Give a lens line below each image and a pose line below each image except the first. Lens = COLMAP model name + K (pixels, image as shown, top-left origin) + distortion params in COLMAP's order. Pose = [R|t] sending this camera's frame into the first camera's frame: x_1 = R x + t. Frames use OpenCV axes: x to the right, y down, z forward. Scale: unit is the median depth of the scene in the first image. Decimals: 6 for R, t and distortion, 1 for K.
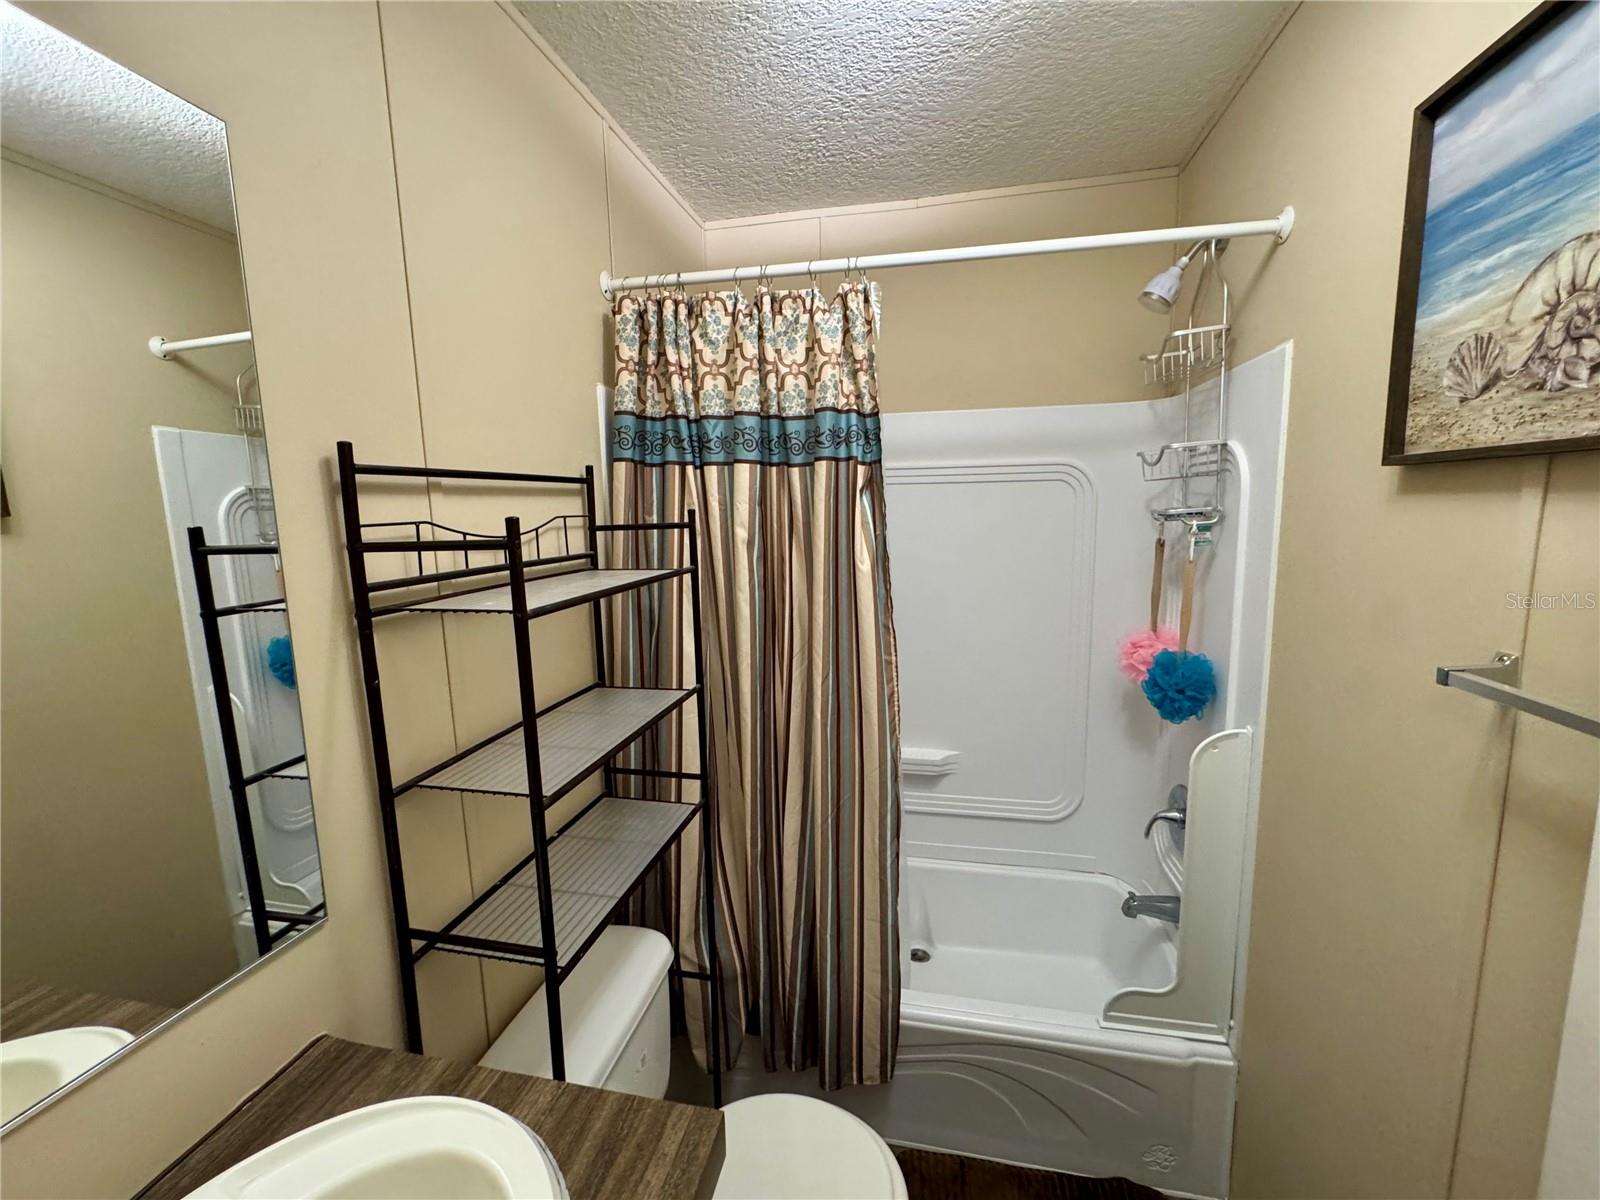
lens RADIAL K [[642.1, 0, 799.5], [0, 642.1, 597.7], [0, 0, 1]] dist [-0.002115, 0.000360]
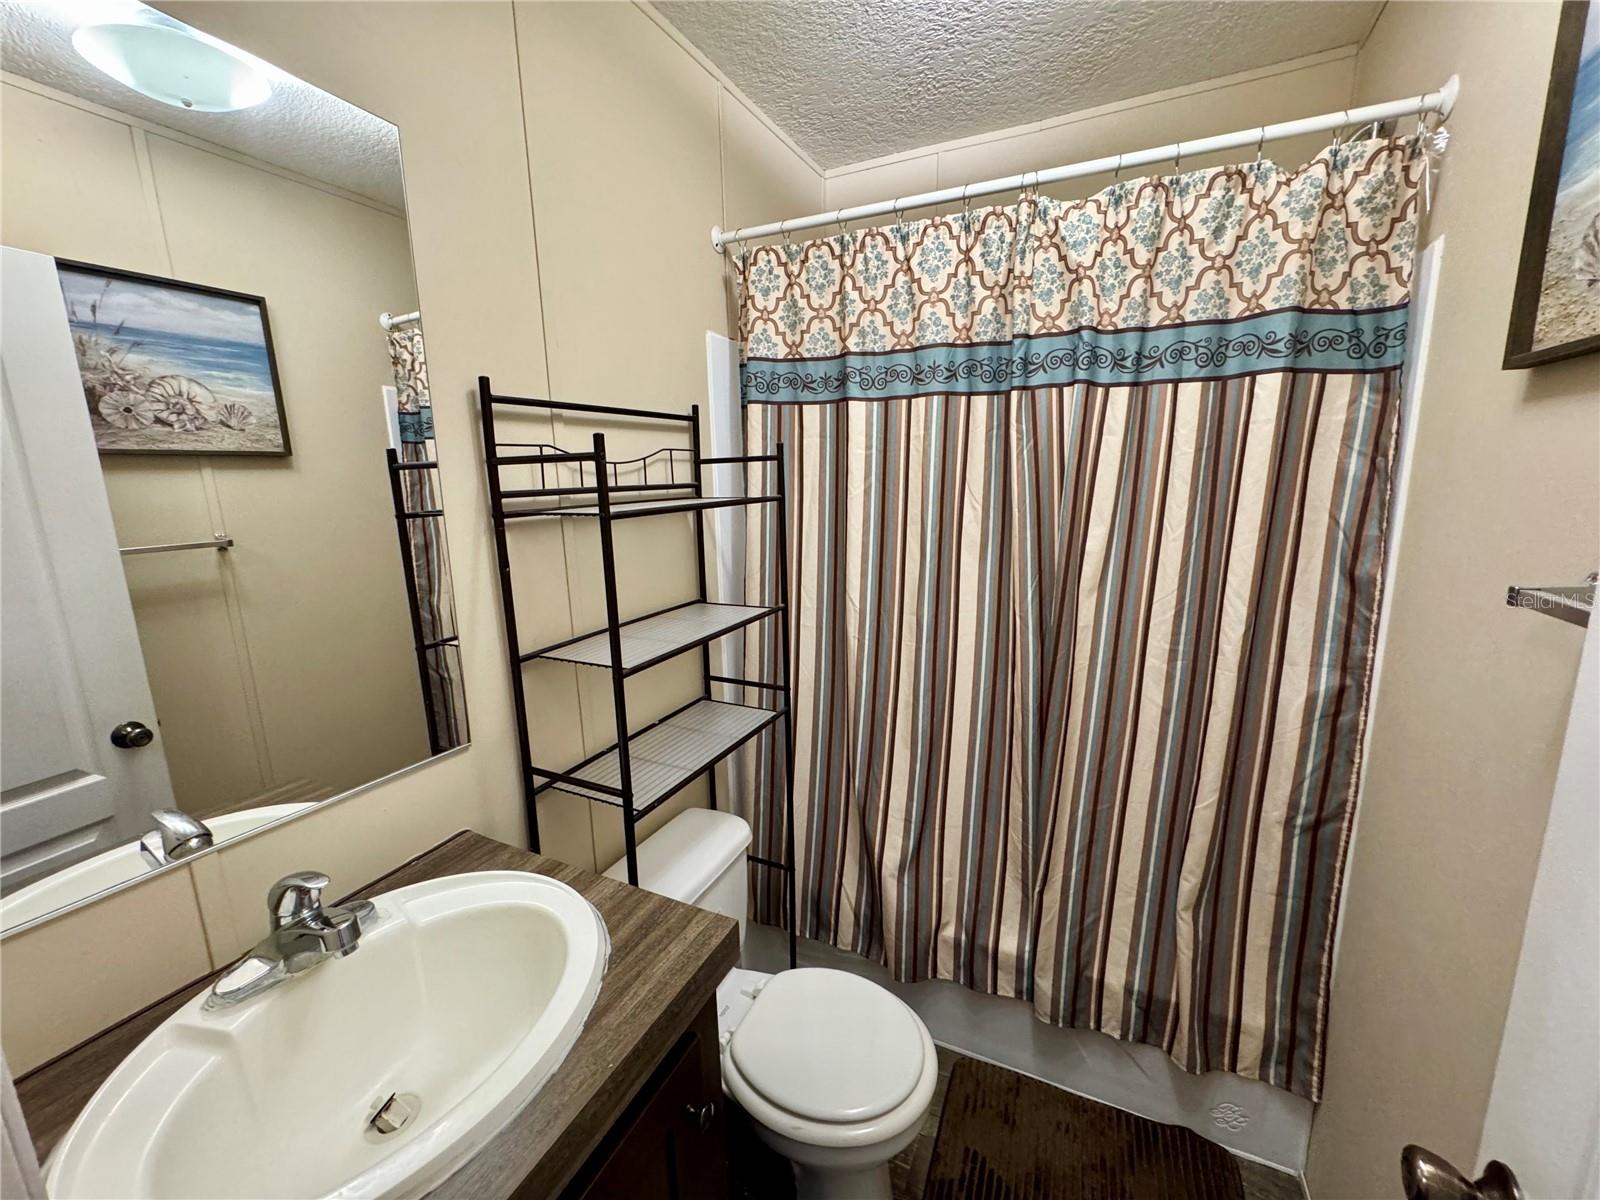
lens RADIAL K [[642.1, 0, 799.5], [0, 642.1, 597.7], [0, 0, 1]] dist [-0.002115, 0.000360]
pose [[0.970967, 0.046961, -0.234560, 0.186582], [-0.033884, 0.997654, 0.059478, 0.083529], [0.236803, -0.049804, 0.970280, -0.092519]]
